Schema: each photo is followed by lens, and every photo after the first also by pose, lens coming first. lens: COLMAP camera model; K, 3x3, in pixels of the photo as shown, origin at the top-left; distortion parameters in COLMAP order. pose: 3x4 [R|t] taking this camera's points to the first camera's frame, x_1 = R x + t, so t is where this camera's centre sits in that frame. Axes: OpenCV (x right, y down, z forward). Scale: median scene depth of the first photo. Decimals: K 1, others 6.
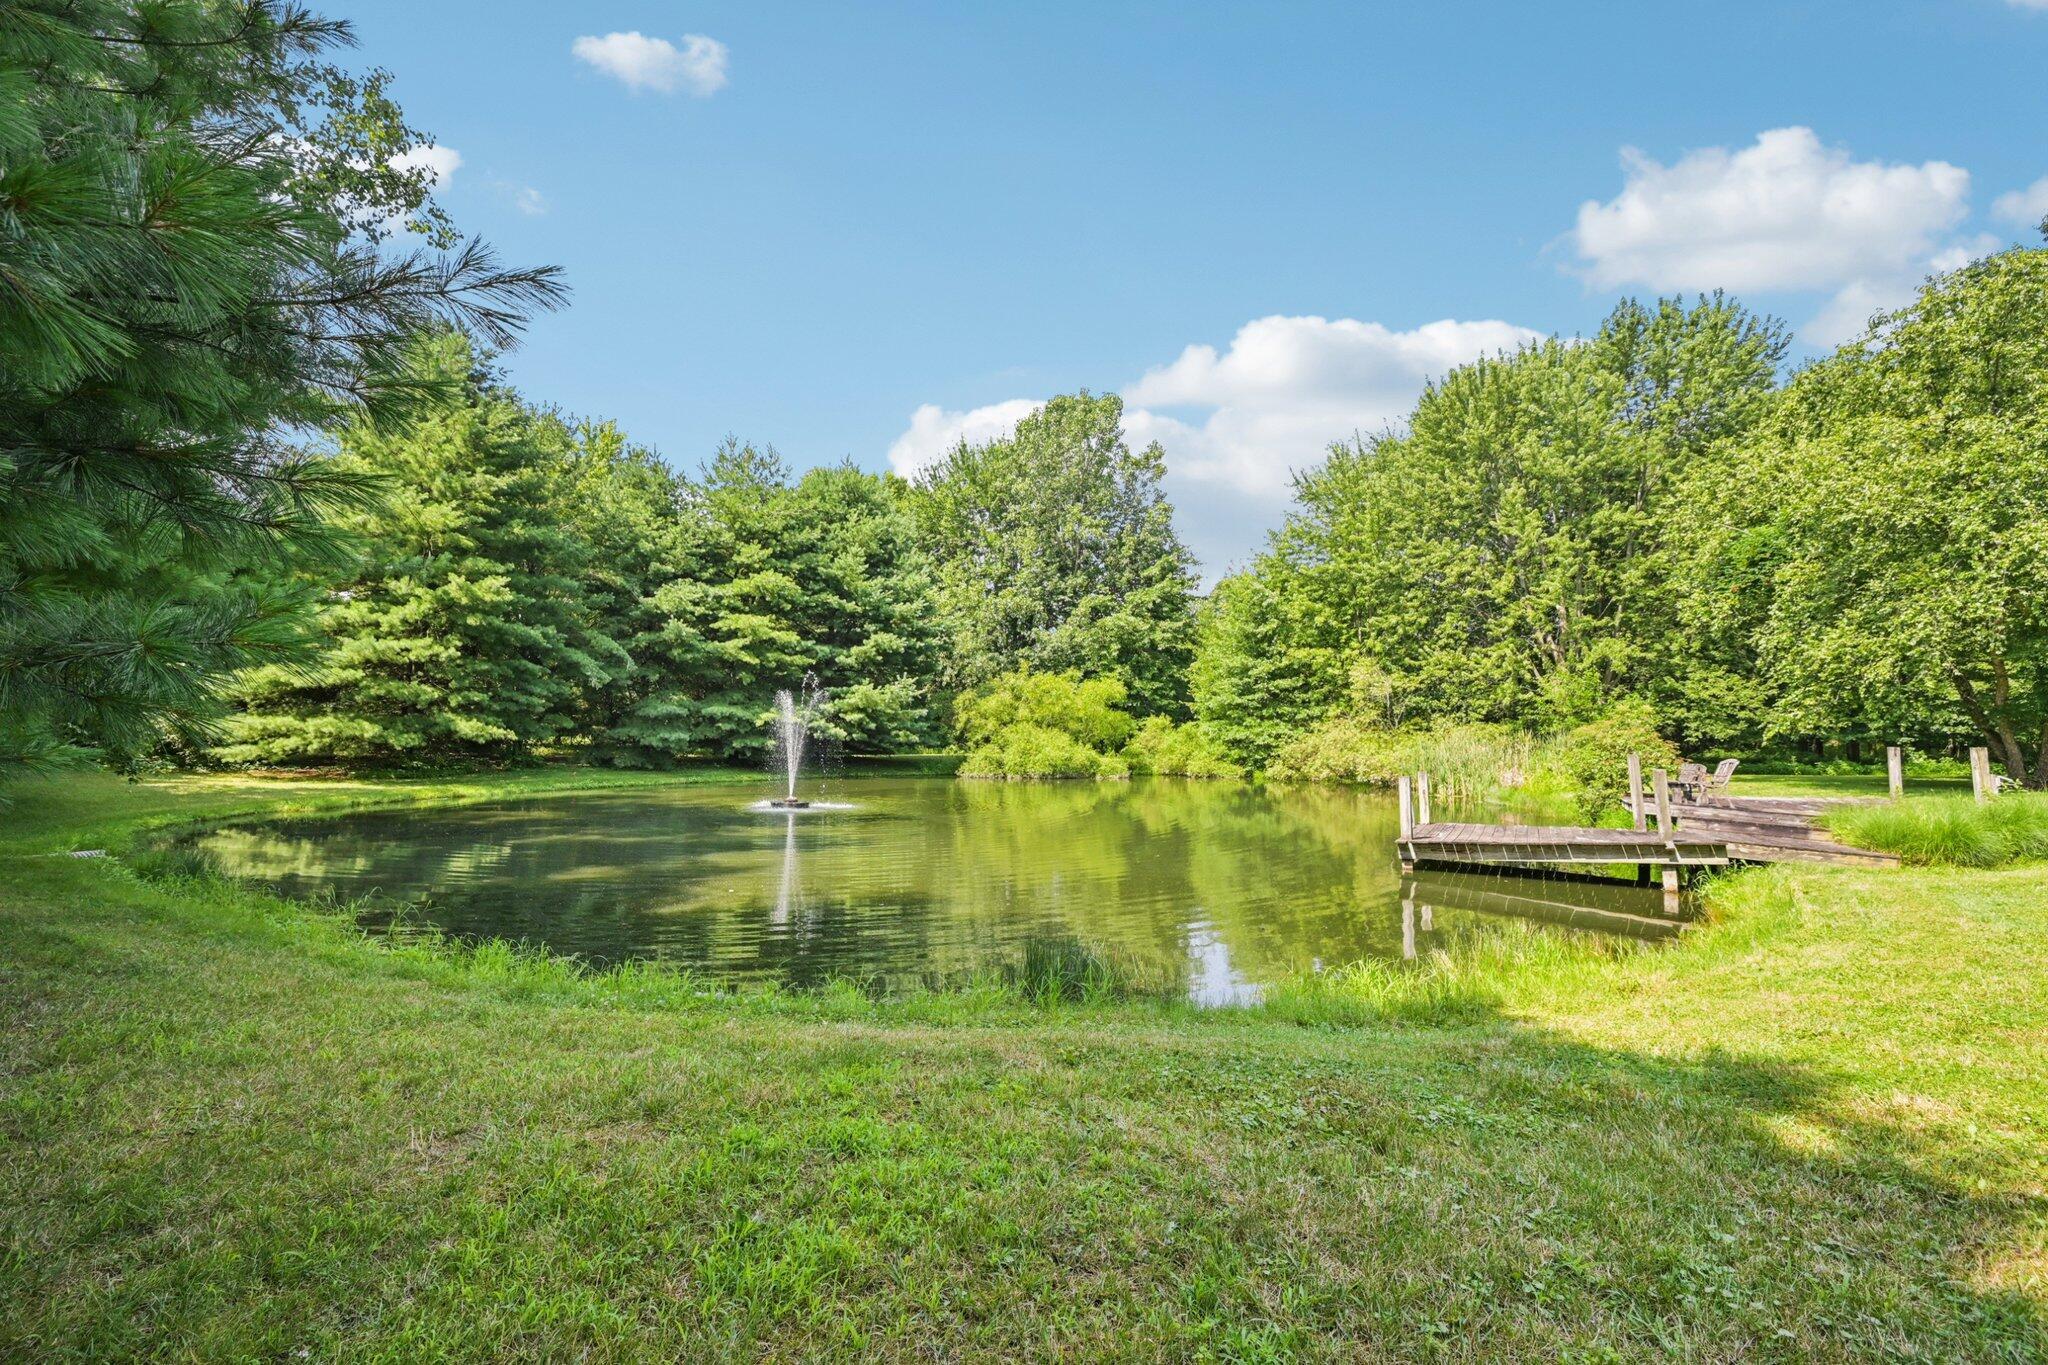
lens RADIAL K [[808.8, 0, 1024.2], [0, 808.8, 687.7], [0, 0, 1]] dist [-0.001582, -0.000063]
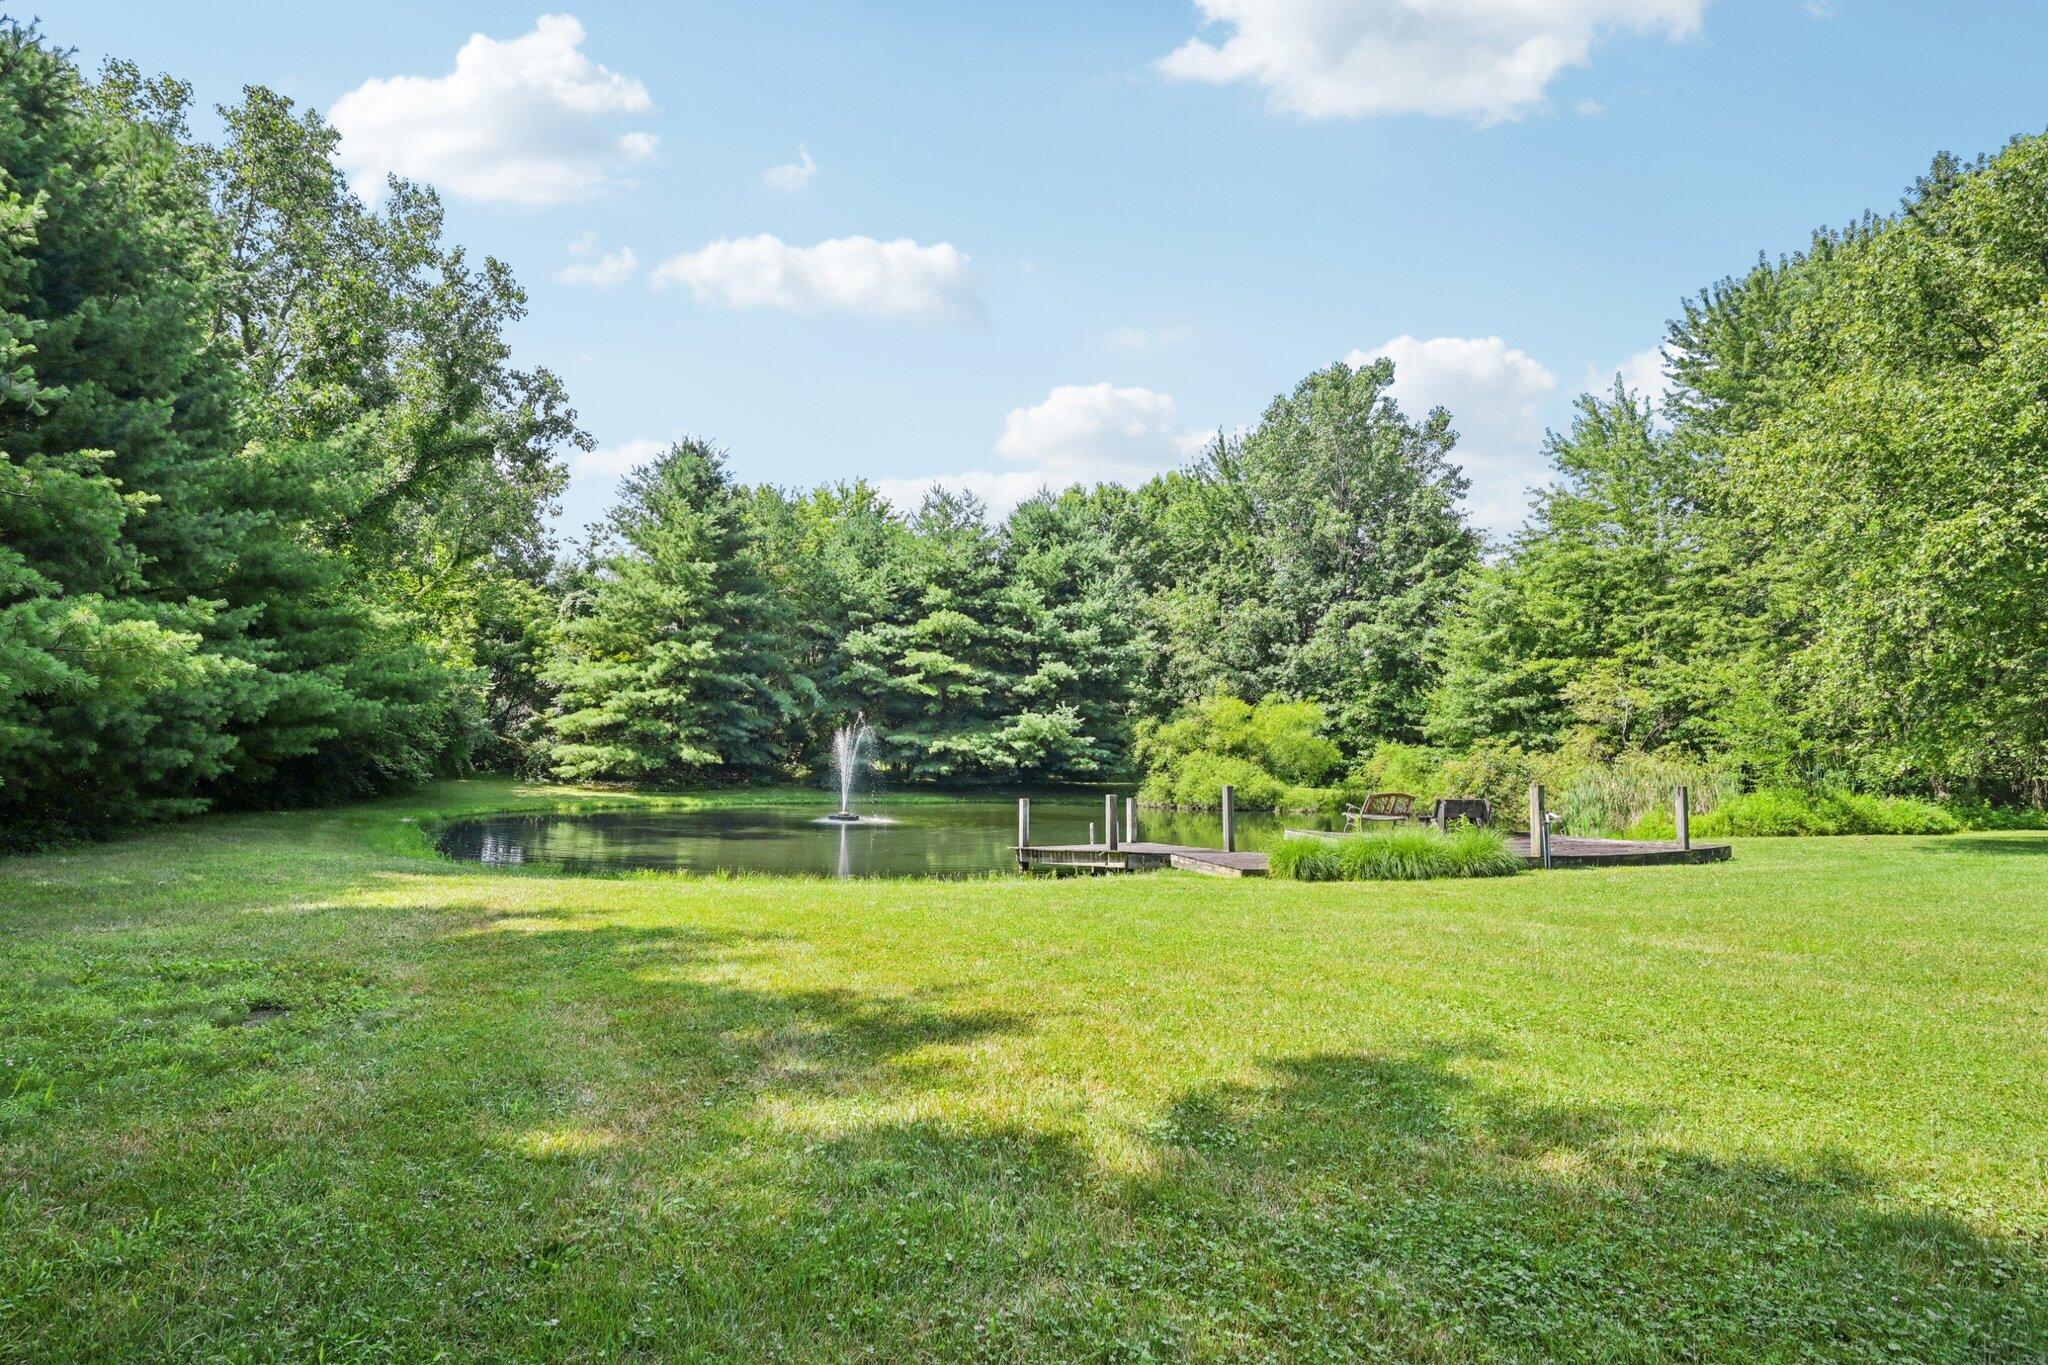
lens RADIAL K [[1004.2, 0, 1024.4], [0, 1004.2, 687.4], [0, 0, 1]] dist [-0.005573, -0.000040]
pose [[0.879261, -0.027185, -0.475565, 0.417989], [0.020558, 0.999606, -0.019131, -0.012593], [0.475897, 0.007044, 0.879473, -0.138034]]
